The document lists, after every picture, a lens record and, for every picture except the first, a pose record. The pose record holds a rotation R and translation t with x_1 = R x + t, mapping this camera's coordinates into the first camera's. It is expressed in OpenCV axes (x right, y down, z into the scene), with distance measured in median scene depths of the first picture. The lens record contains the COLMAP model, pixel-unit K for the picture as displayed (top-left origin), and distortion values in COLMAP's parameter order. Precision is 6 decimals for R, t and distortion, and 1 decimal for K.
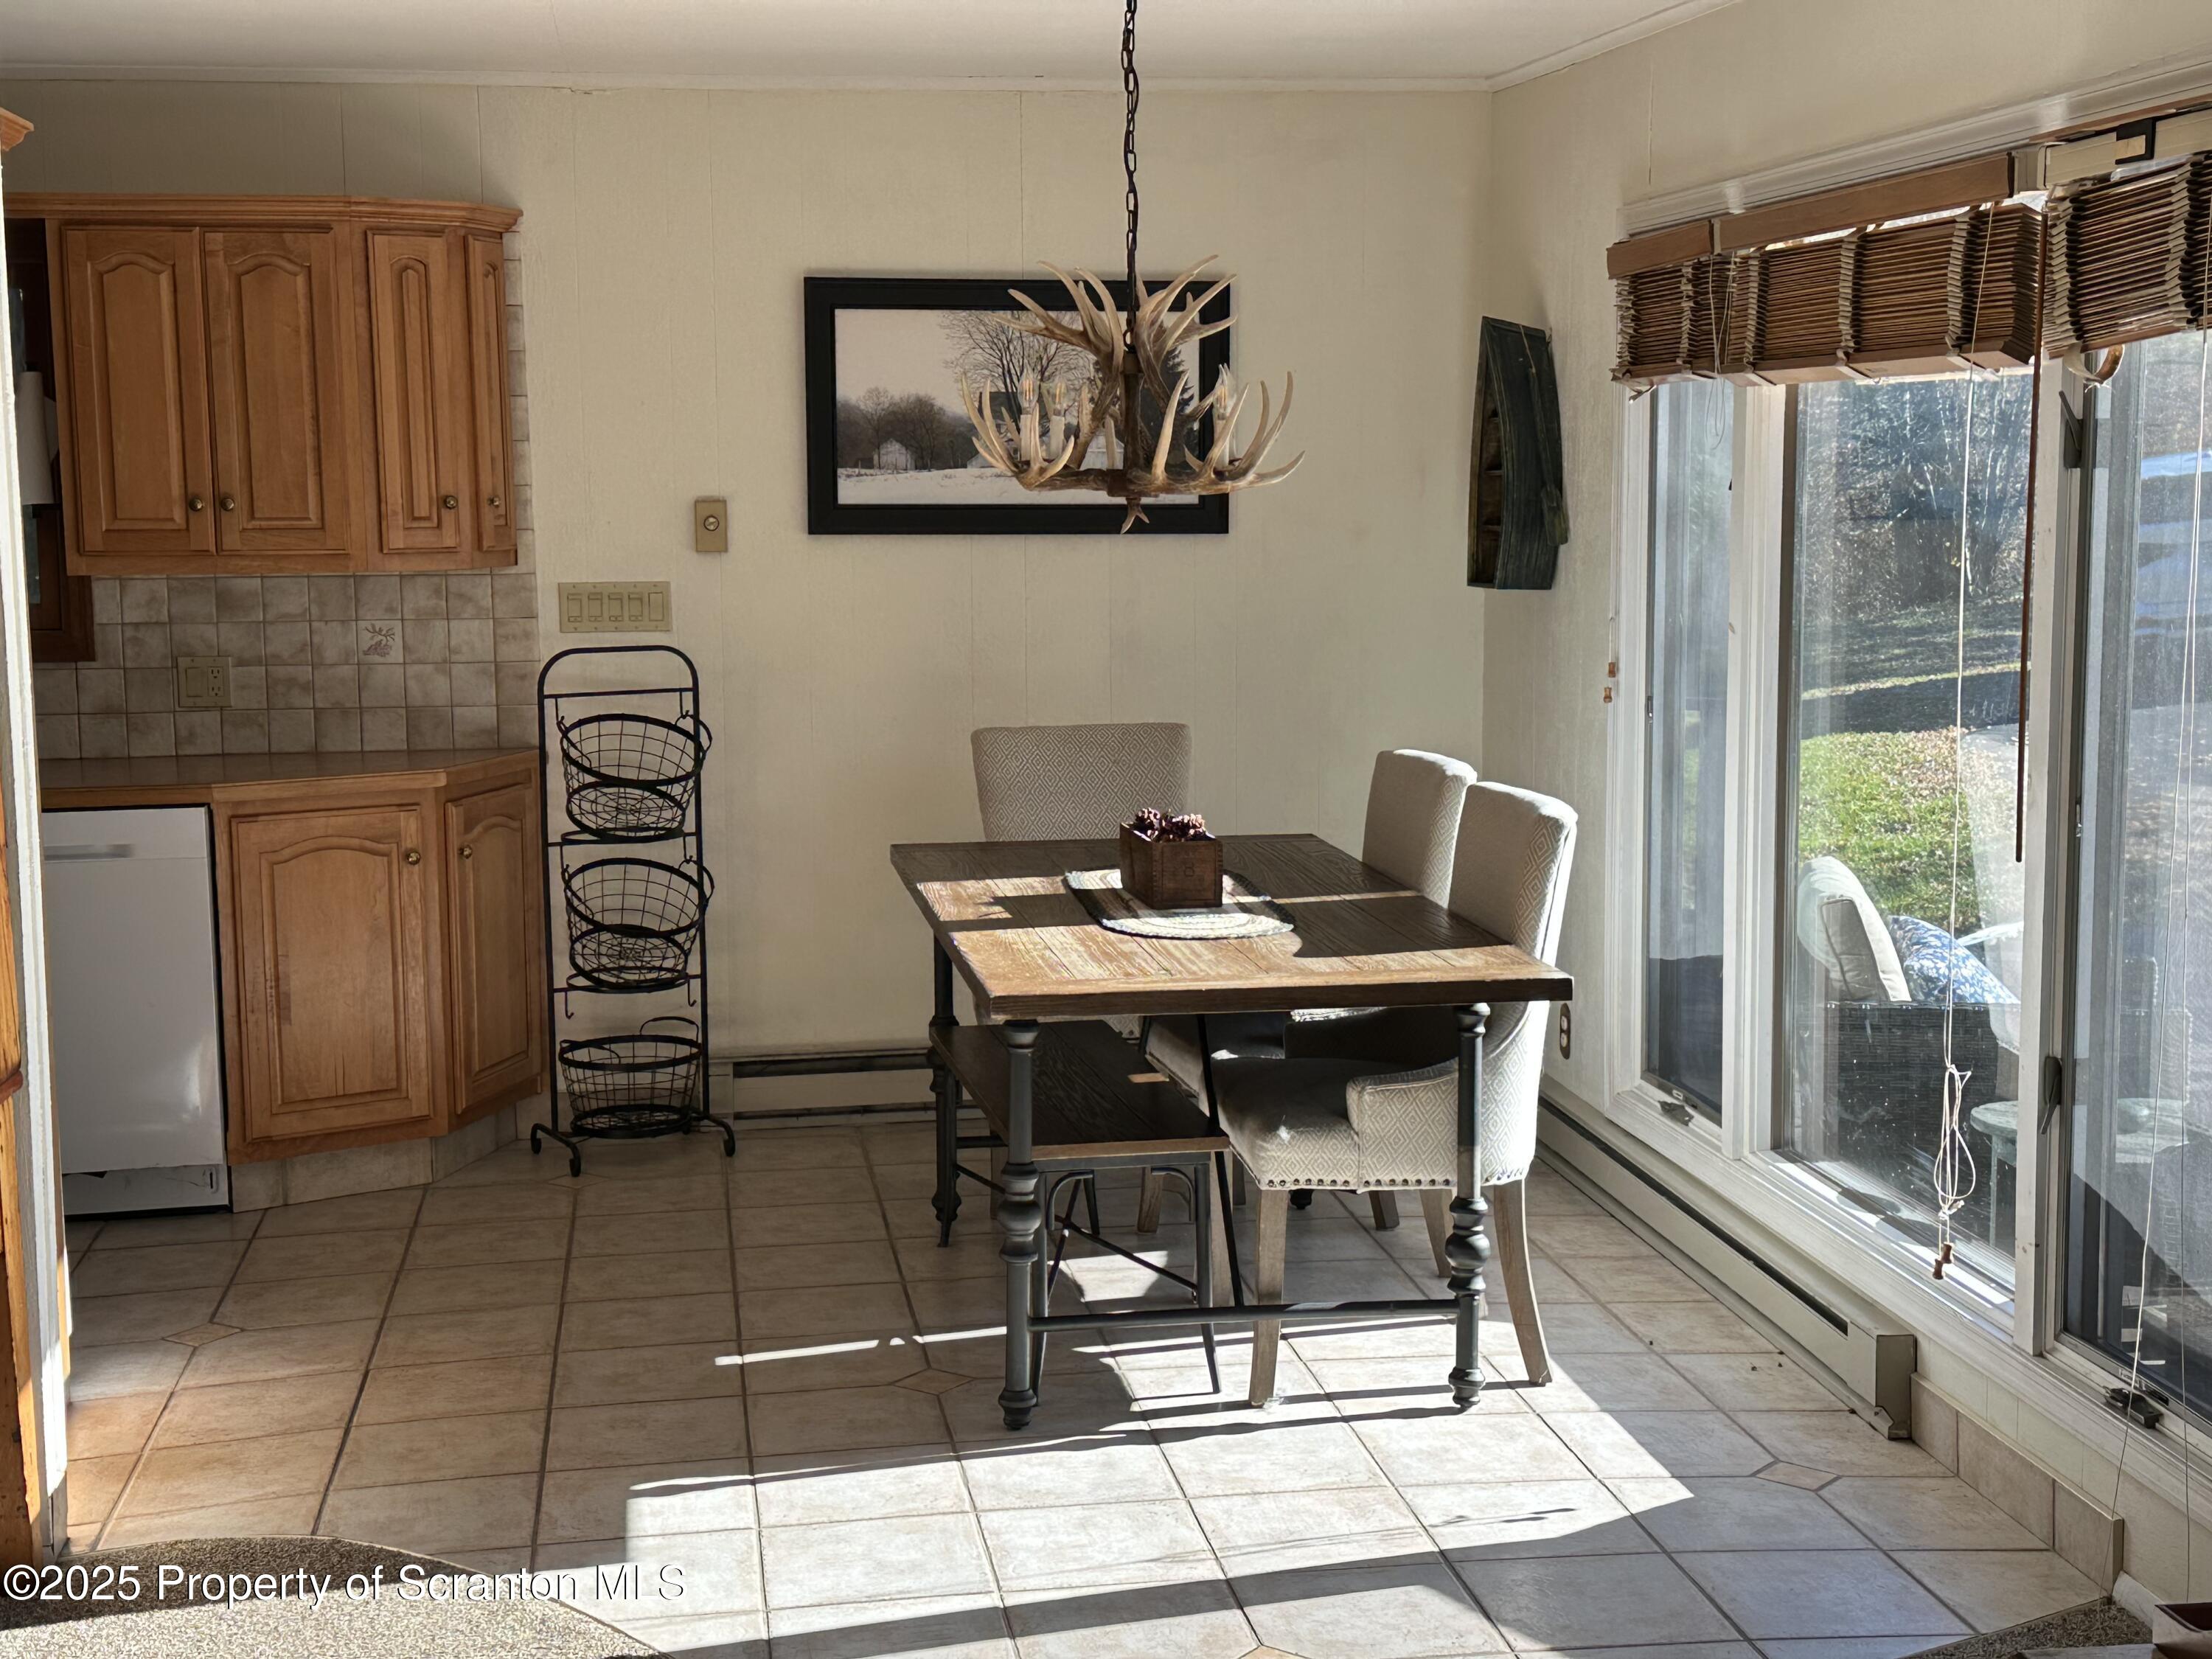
lens RADIAL K [[2981.9, 0, 1108.0], [0, 2981.9, 828.3], [0, 0, 1]] dist [0.072969, 0.000000]
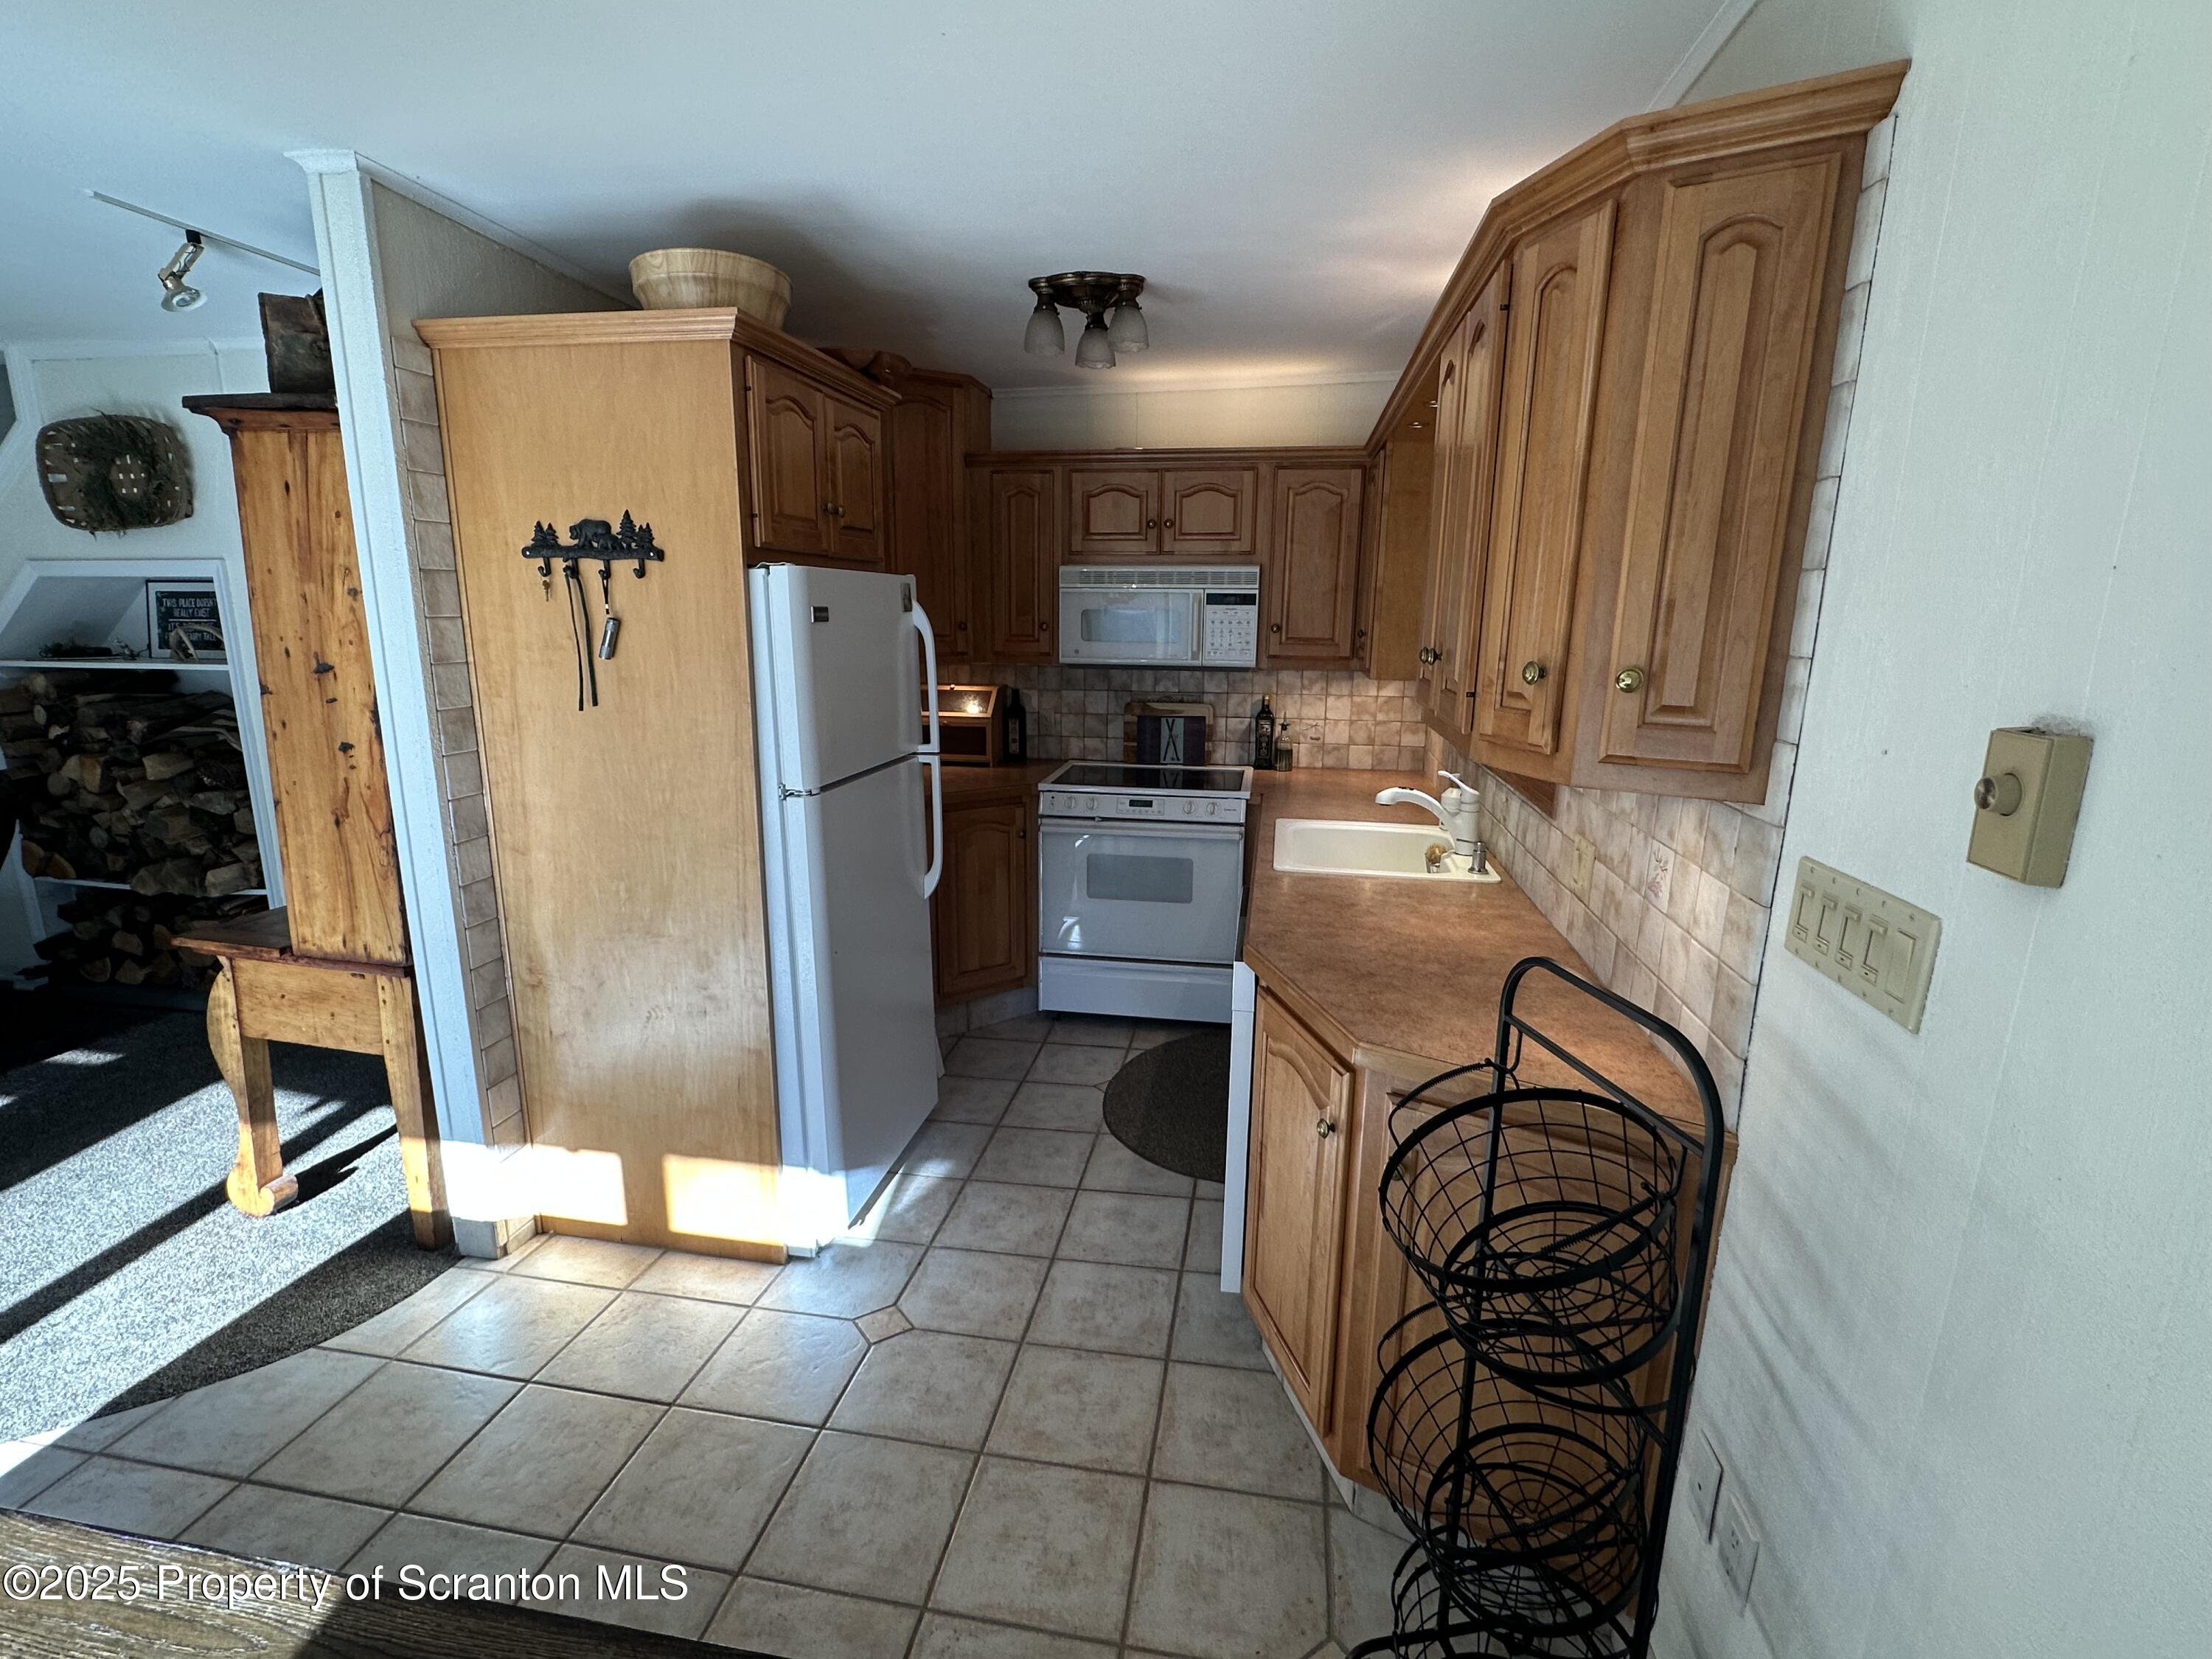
lens RADIAL K [[1037.5, 0, 1099.1], [0, 1037.5, 839.0], [0, 0, 1]] dist [-0.002847, -0.000857]
pose [[-0.311141, 0.214291, -0.925889, 0.015390], [-0.128990, 0.955709, 0.264540, -0.117067], [0.941569, 0.201740, -0.269719, 0.944991]]
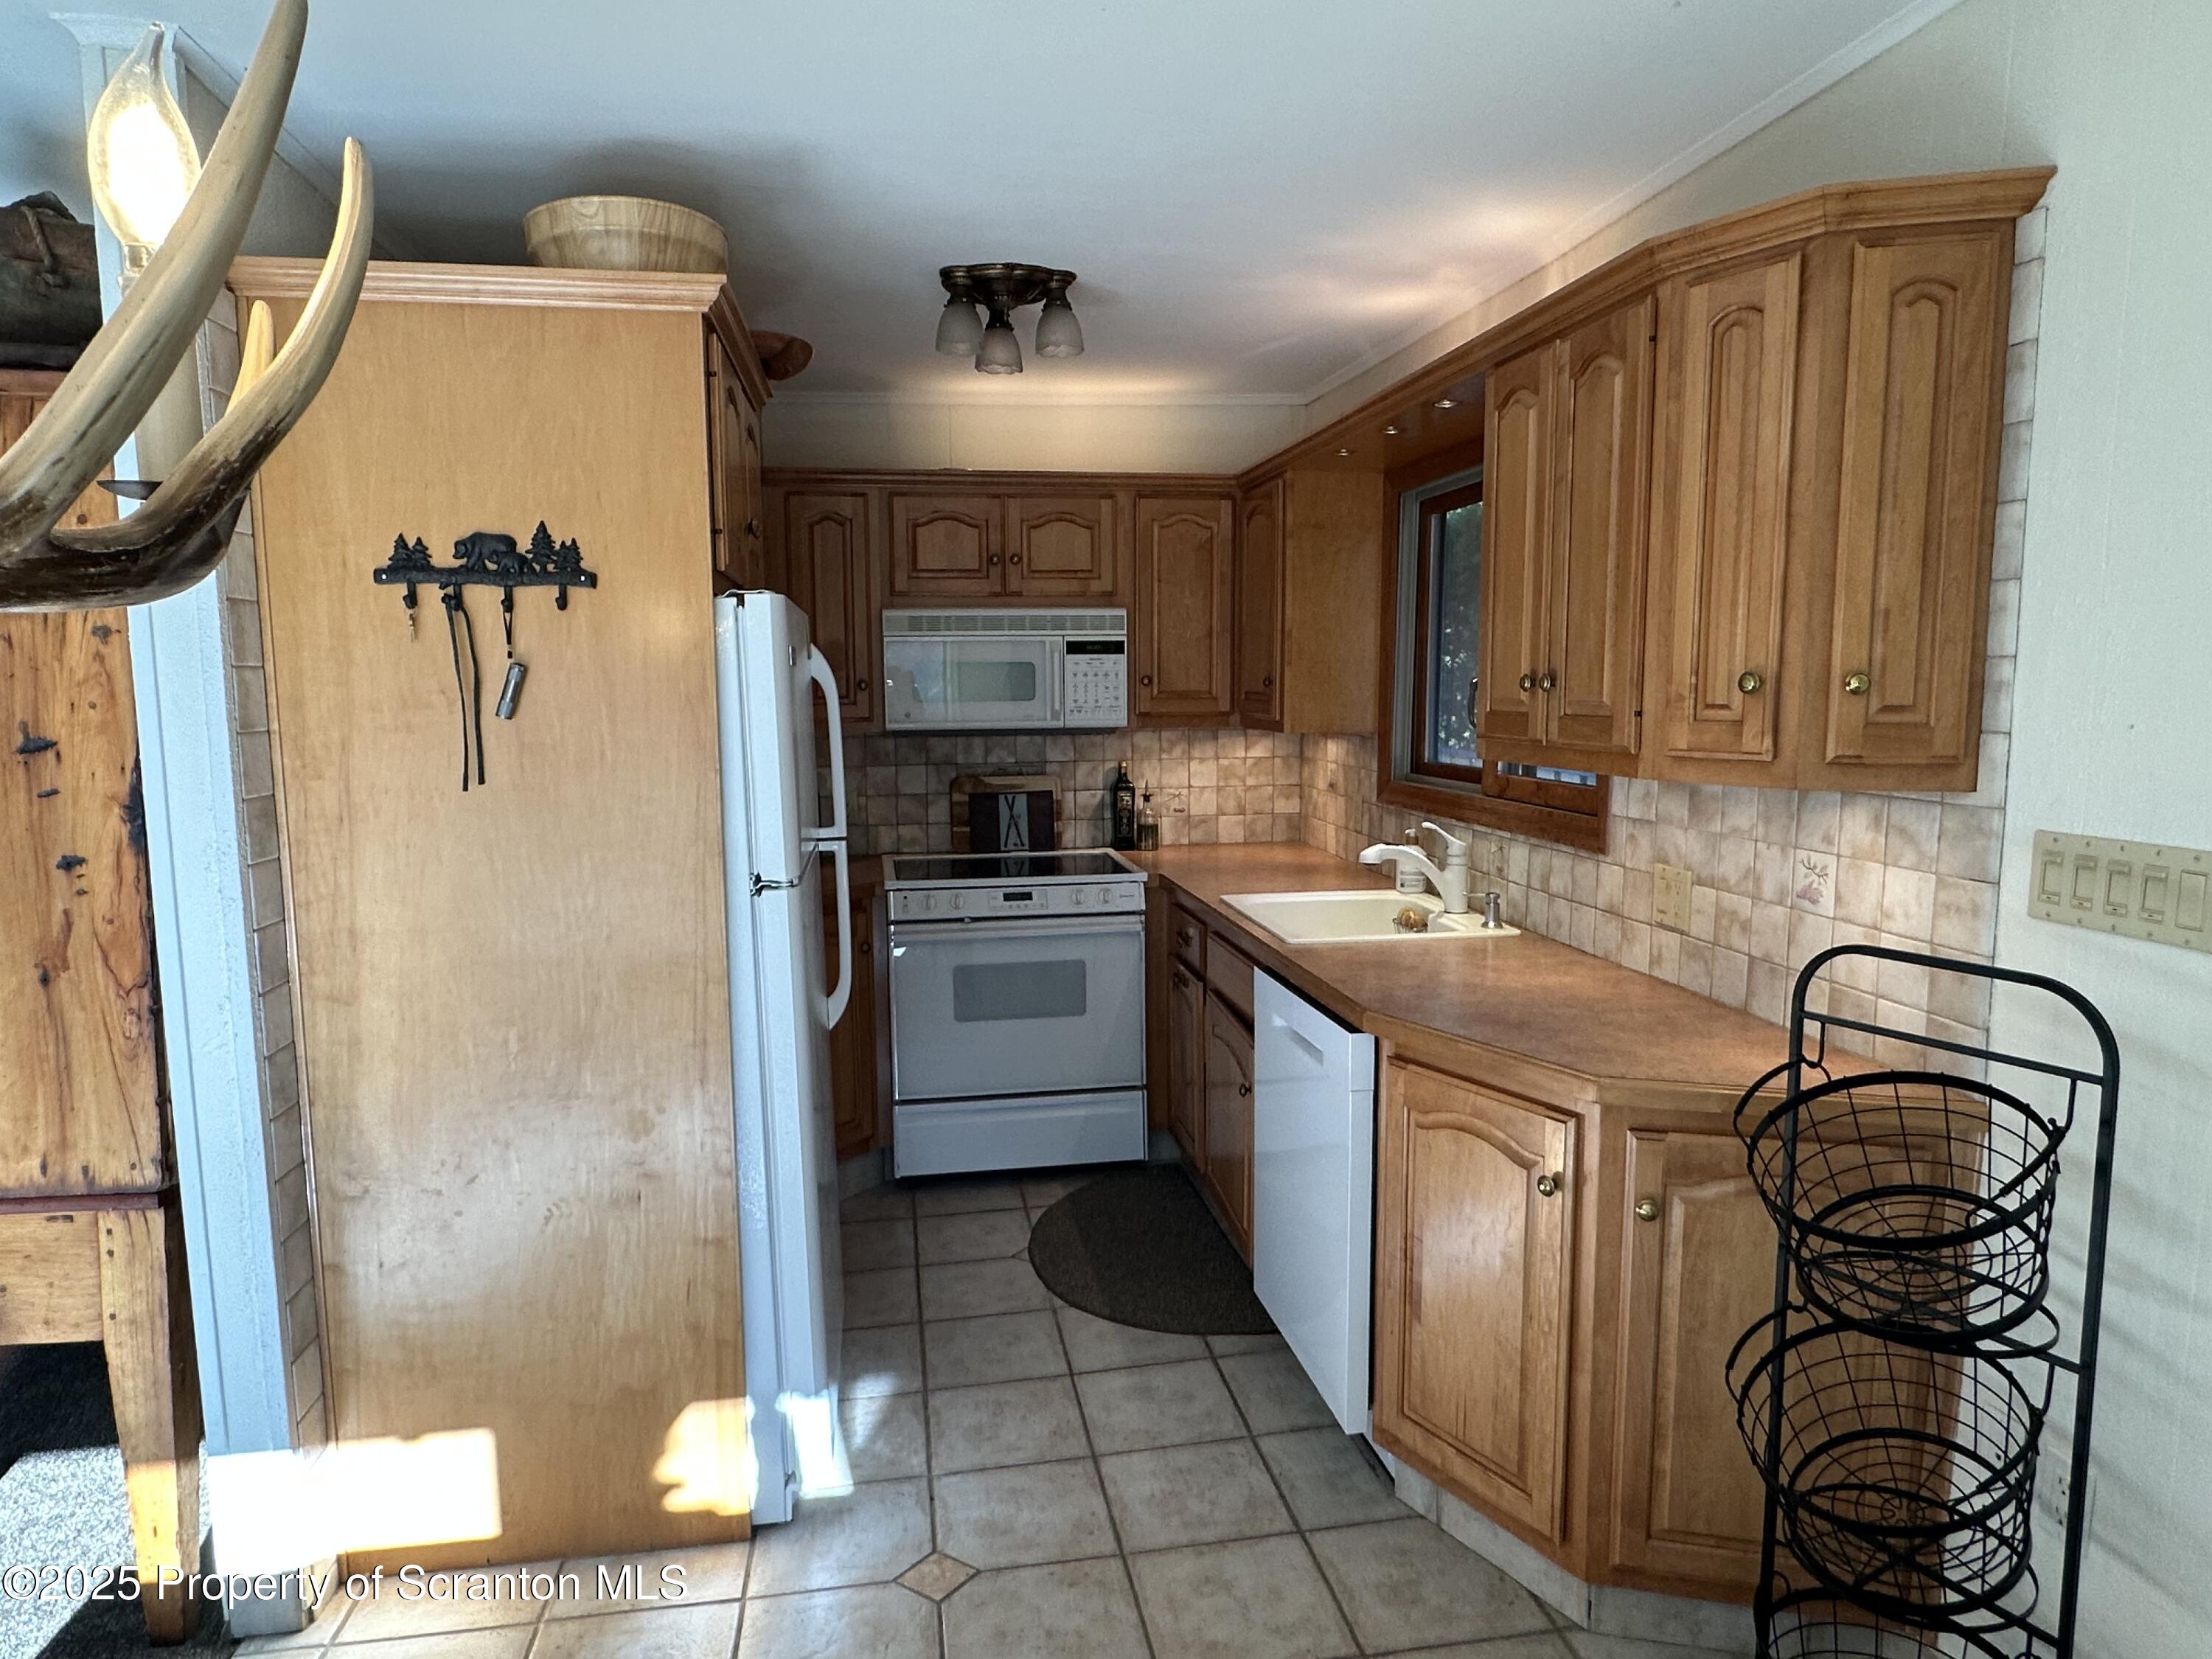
lens RADIAL K [[1350.4, 0, 1107.5], [0, 1350.4, 844.7], [0, 0, 1]] dist [-0.006632, 0.002205]
pose [[0.021723, 0.130412, -0.991222, 0.065711], [-0.119193, 0.984722, 0.126944, -0.091710], [0.992633, 0.115389, 0.036935, 0.826094]]
